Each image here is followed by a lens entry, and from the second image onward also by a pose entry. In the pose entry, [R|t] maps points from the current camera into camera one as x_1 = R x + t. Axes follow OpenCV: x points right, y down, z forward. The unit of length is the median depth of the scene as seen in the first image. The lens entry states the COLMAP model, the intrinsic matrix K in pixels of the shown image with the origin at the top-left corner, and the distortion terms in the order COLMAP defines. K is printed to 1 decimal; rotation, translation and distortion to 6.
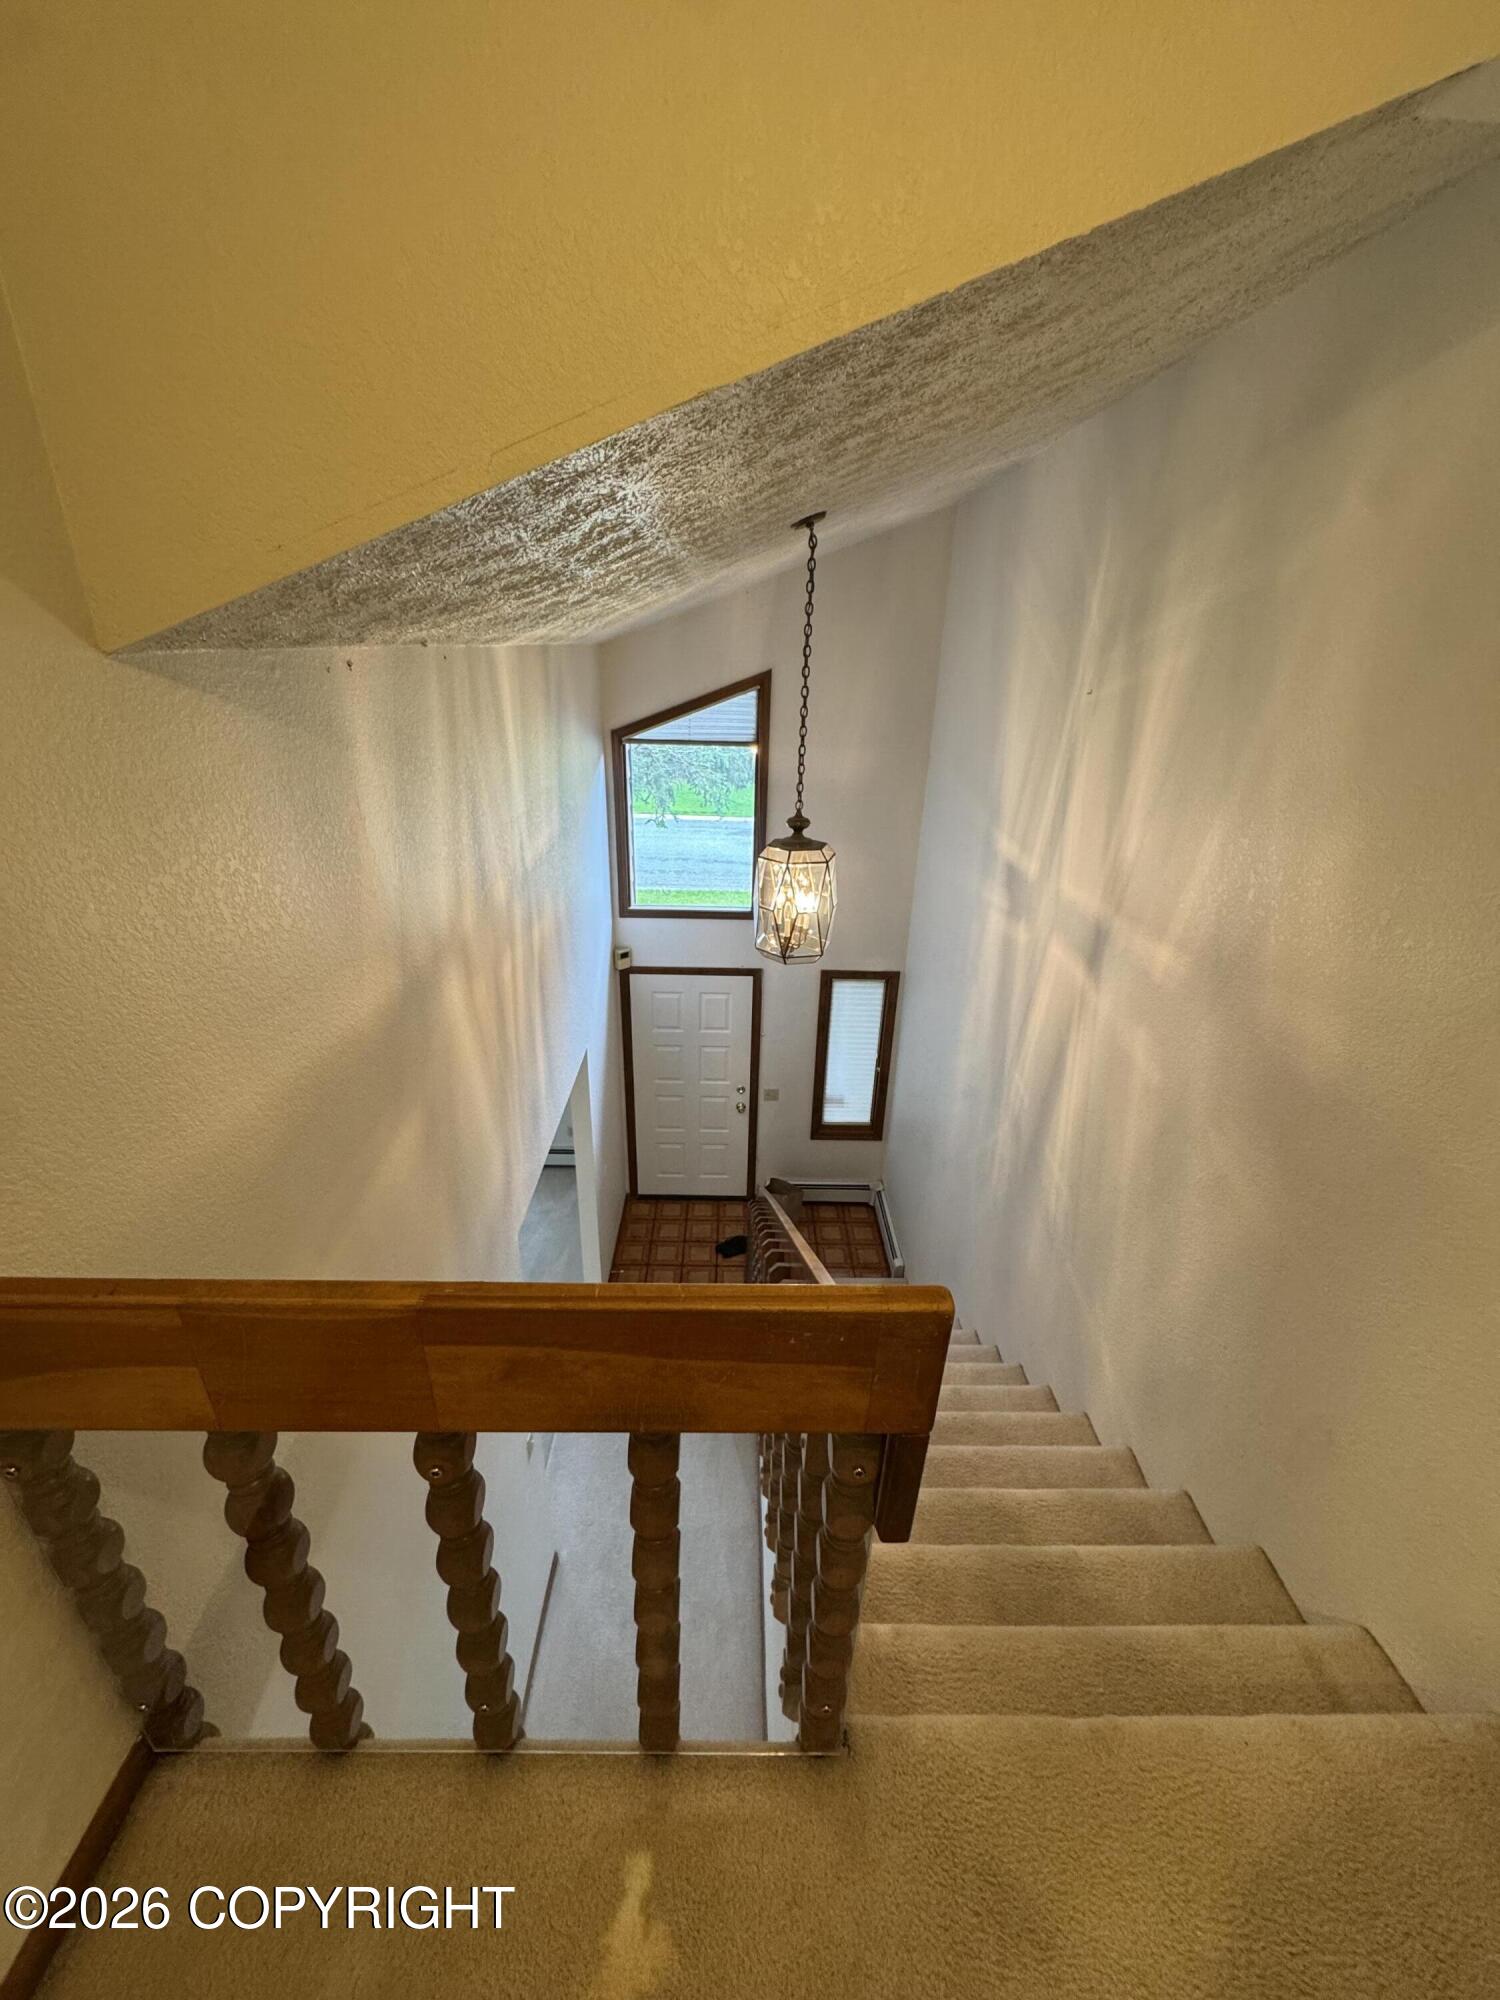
lens RADIAL K [[792.4, 0, 750.0], [0, 792.4, 1000.0], [0, 0, 1]] dist [-0.000493, -0.000122]
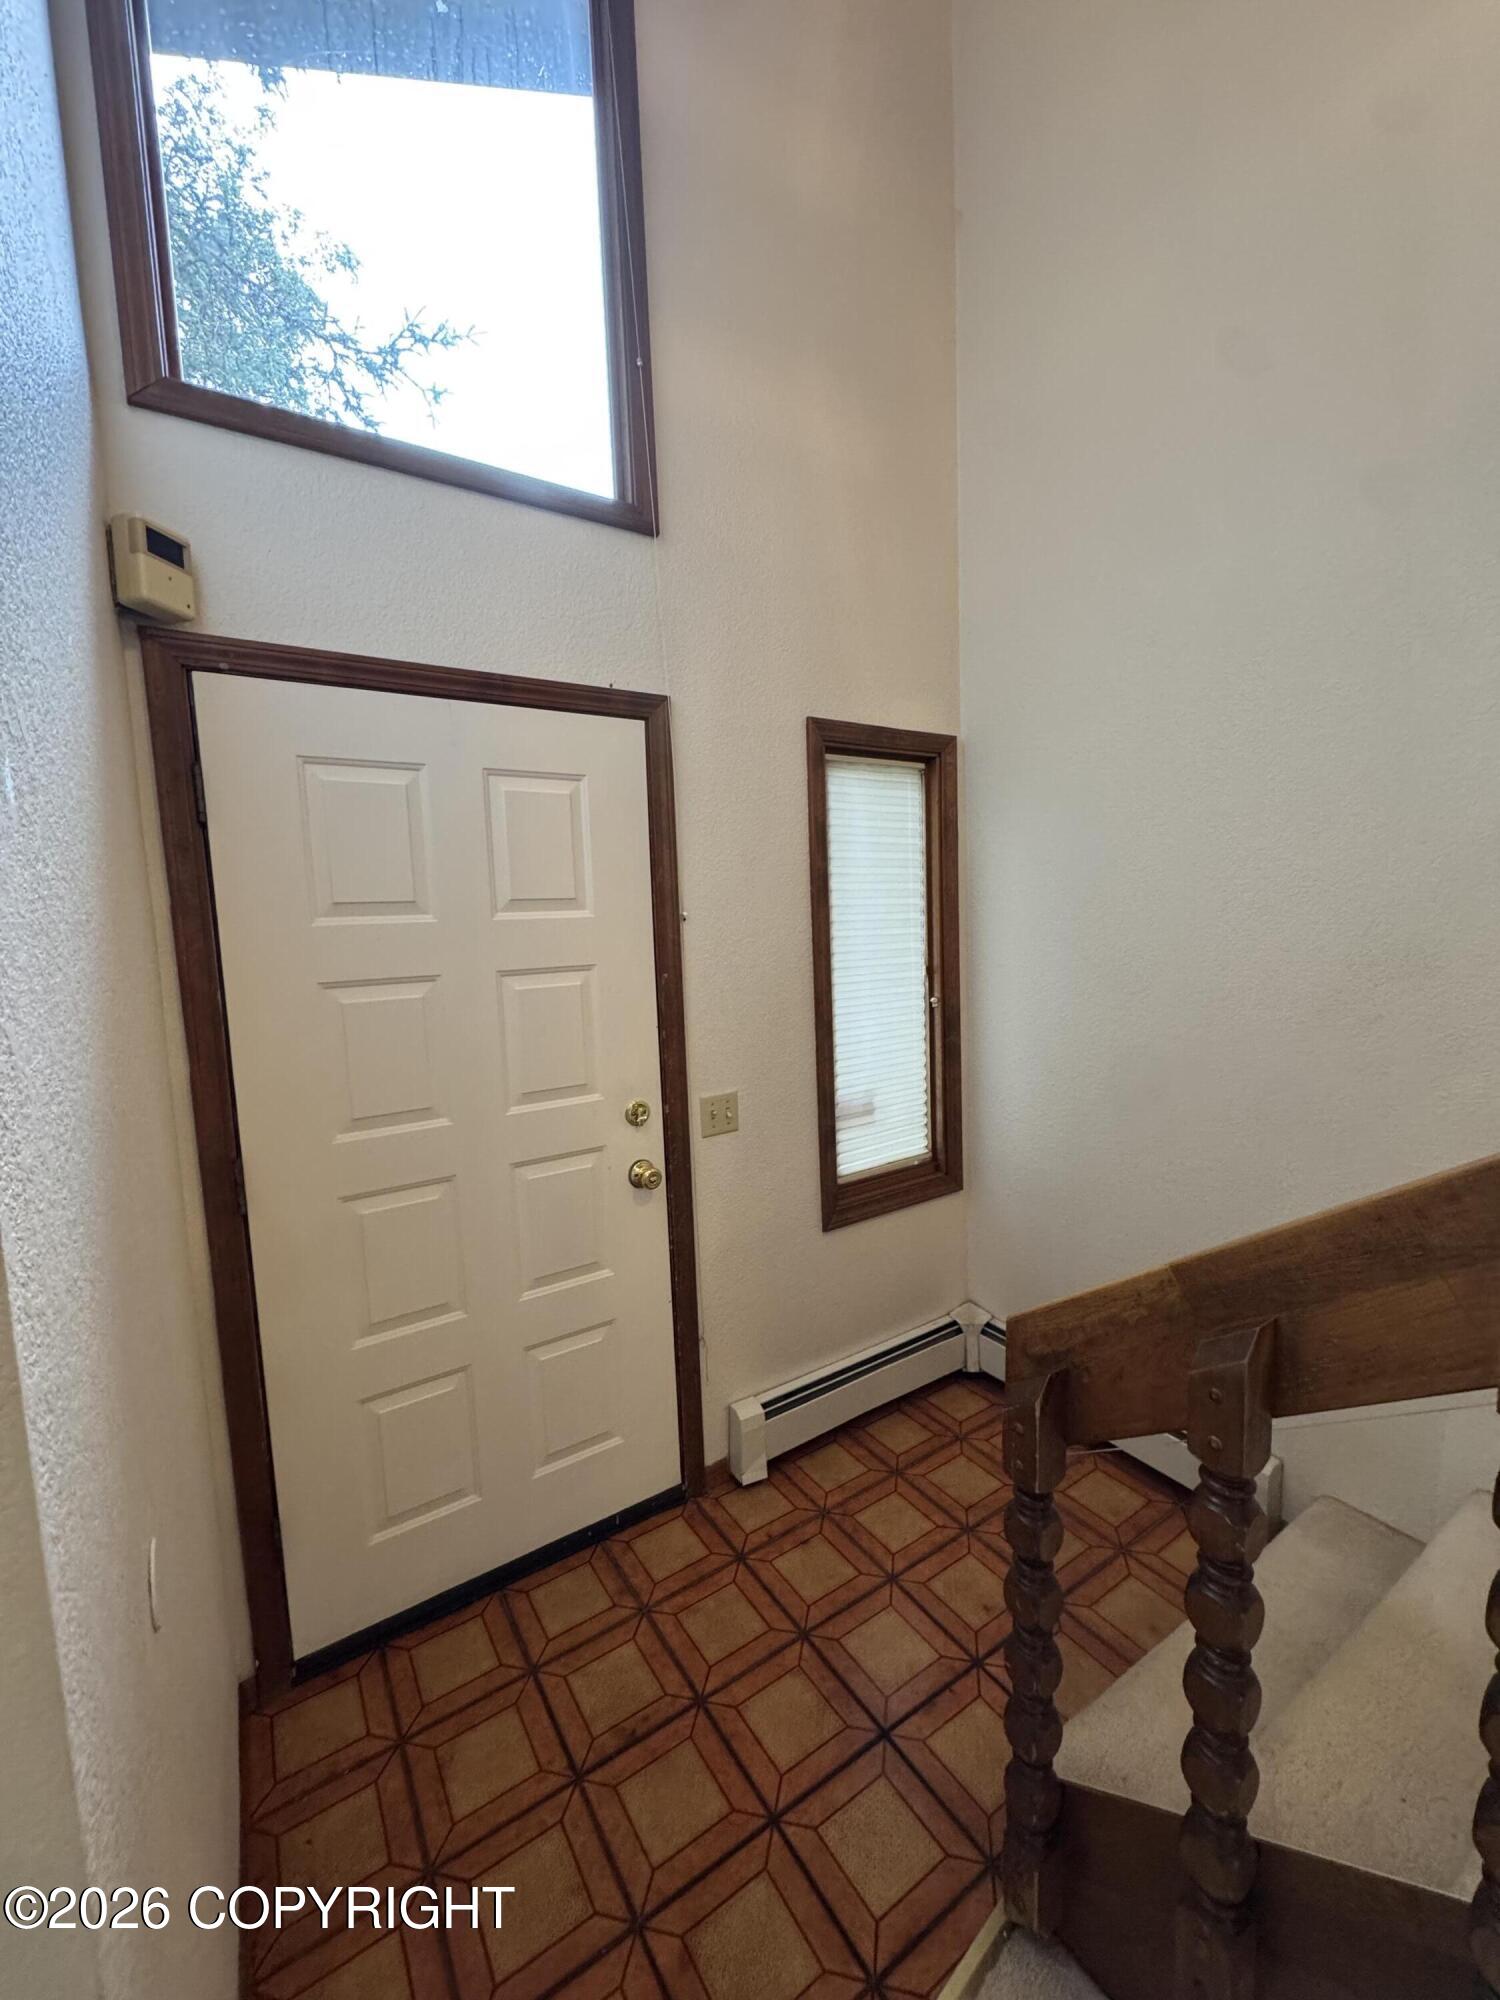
lens RADIAL K [[792.4, 0, 750.0], [0, 792.4, 1000.0], [0, 0, 1]] dist [-0.000493, -0.000122]
pose [[0.847167, -0.113795, 0.518999, -0.129909], [0.271273, 0.932527, -0.238337, 0.153859], [-0.456858, 0.342701, 0.820875, 0.679732]]
